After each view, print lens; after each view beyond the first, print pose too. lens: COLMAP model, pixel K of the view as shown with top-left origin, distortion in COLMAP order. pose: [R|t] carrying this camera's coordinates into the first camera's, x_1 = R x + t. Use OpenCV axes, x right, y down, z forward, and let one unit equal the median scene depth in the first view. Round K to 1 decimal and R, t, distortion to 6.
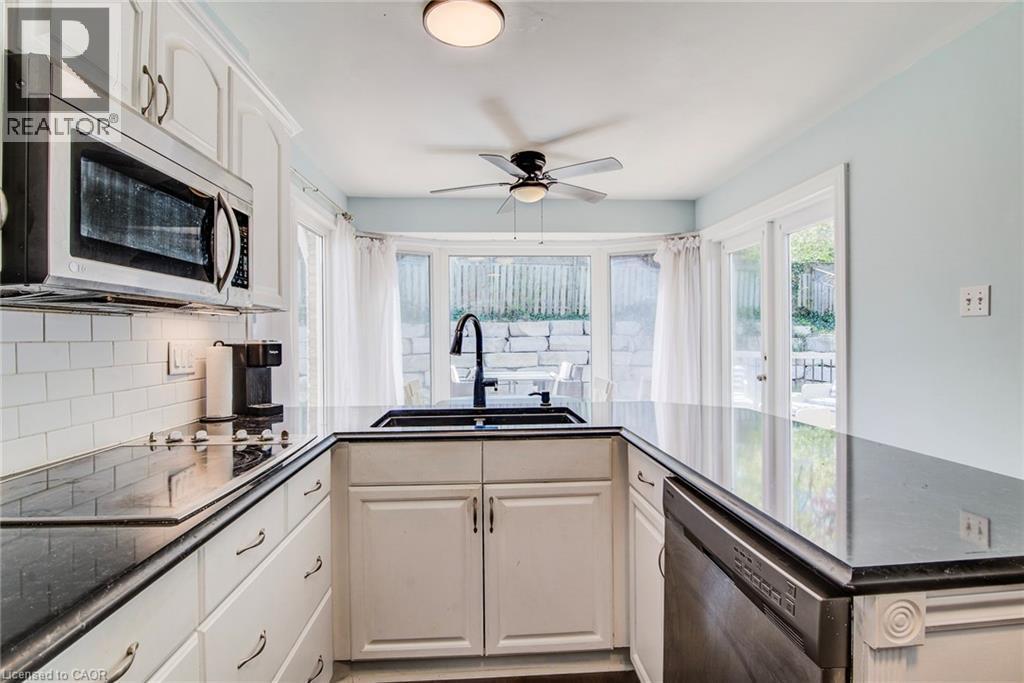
lens RADIAL K [[473.4, 0, 512.0], [0, 473.4, 341.5], [0, 0, 1]] dist [-0.000575, -0.000152]
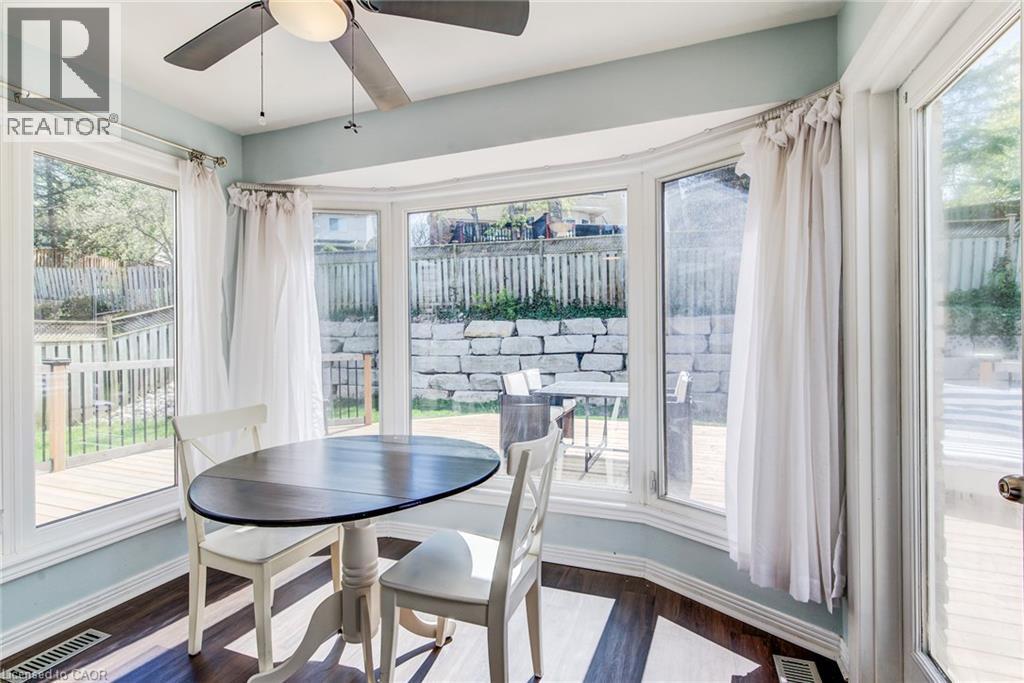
lens RADIAL K [[454.5, 0, 527.3], [0, 454.5, 339.6], [0, 0, 1]] dist [-0.001798, -0.000381]
pose [[0.918613, 0.007557, -0.395086, 0.275556], [-0.007167, 0.999971, 0.002463, -0.007476], [0.395094, 0.000569, 0.918641, 0.485666]]
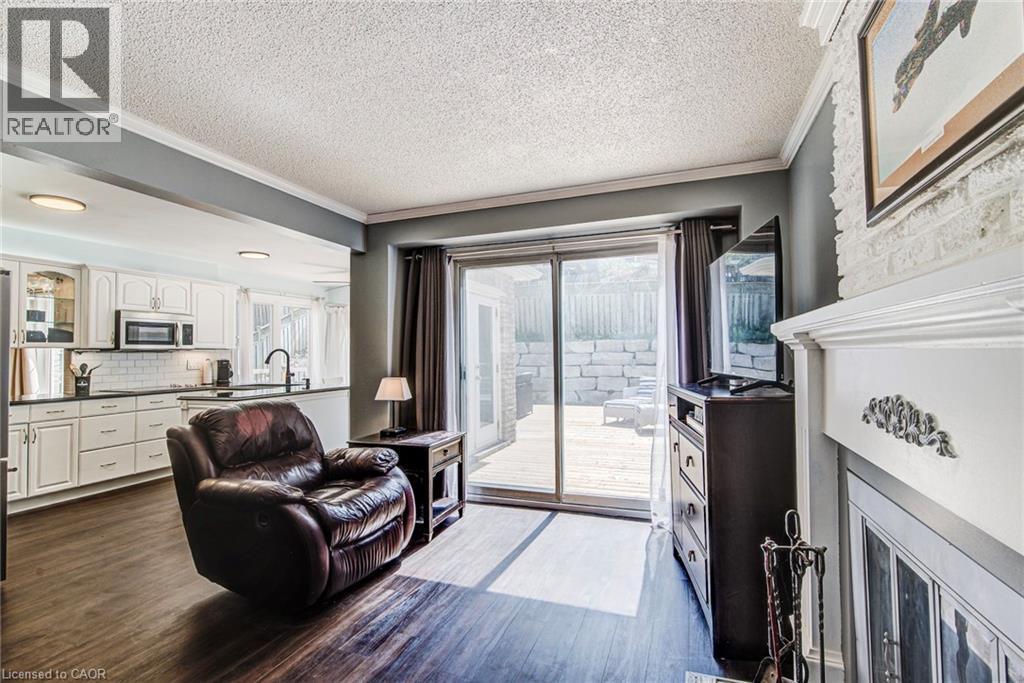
lens RADIAL K [[454.5, 0, 527.3], [0, 454.5, 339.6], [0, 0, 1]] dist [-0.001798, -0.000381]
pose [[0.925178, -0.018583, -0.379078, 1.031541], [0.003877, 0.999211, -0.039519, -0.000955], [0.379513, 0.035092, 0.924520, -0.404047]]
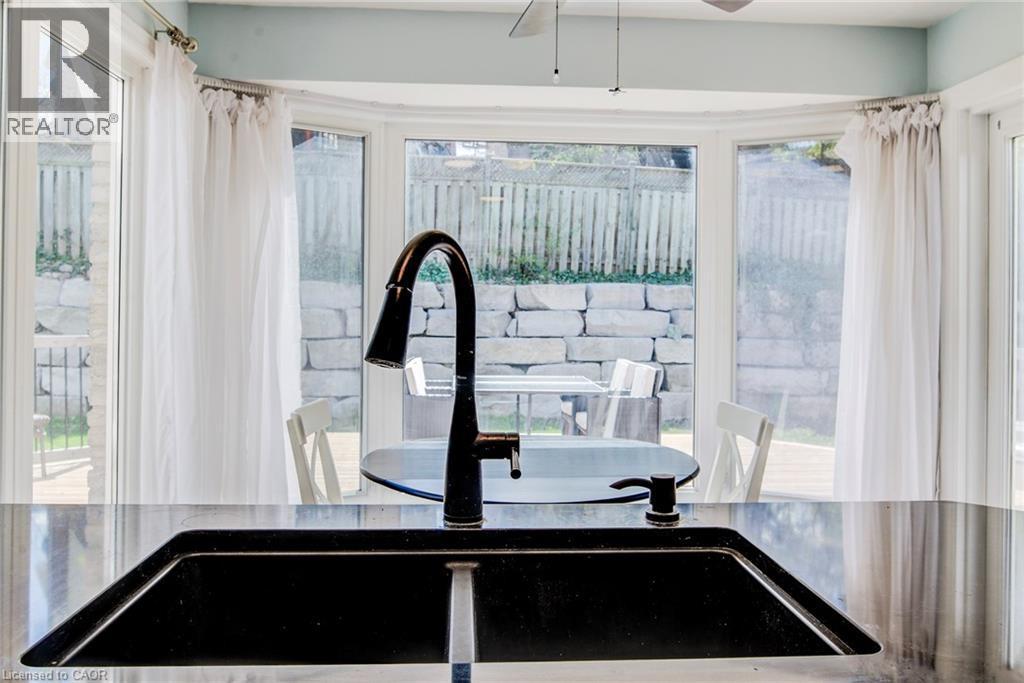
lens RADIAL K [[758.7, 0, 508.1], [0, 758.7, 309.7], [0, 0, 1]] dist [-0.025793, 0.001453]
pose [[0.999761, 0.019475, -0.009883, -0.017170], [-0.019580, 0.999752, -0.010630, -0.001465], [0.009673, 0.010821, 0.999895, 0.233047]]
